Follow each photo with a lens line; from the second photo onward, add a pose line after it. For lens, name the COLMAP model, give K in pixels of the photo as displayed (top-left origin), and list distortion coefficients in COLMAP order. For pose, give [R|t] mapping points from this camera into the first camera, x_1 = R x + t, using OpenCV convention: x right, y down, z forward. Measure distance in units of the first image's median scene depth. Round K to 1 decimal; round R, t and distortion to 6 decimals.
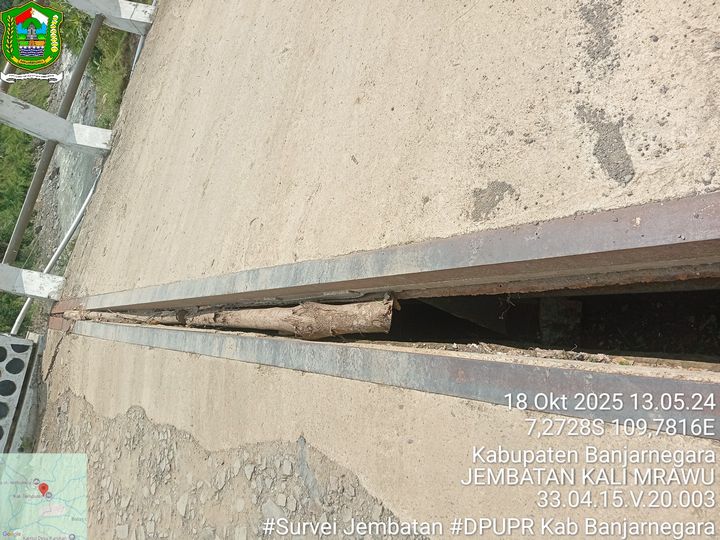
lens RADIAL K [[548.8, 0, 358.7], [0, 548.8, 271.4], [0, 0, 1]] dist [0.088976, -0.186911]
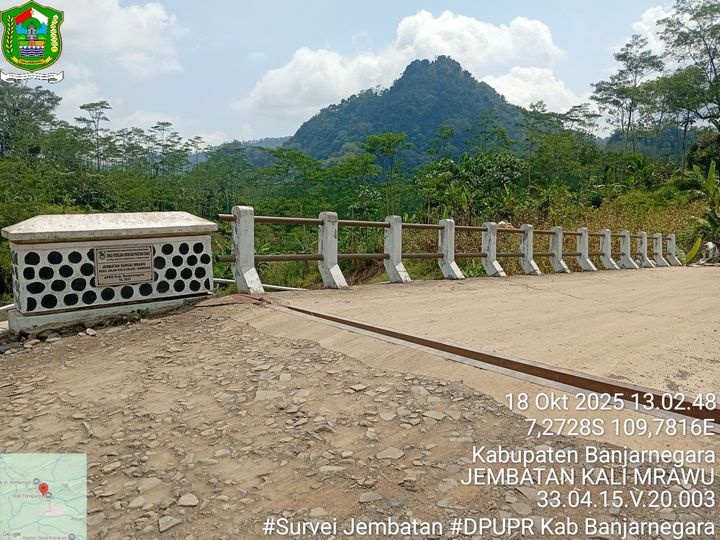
lens RADIAL K [[552.2, 0, 357.4], [0, 552.2, 269.3], [0, 0, 1]] dist [0.046561, -0.082755]
pose [[0.559384, 0.776619, -0.289746, -0.040283], [-0.754077, 0.331643, -0.566905, 1.418019], [-0.344177, 0.535608, 0.771146, -0.542185]]
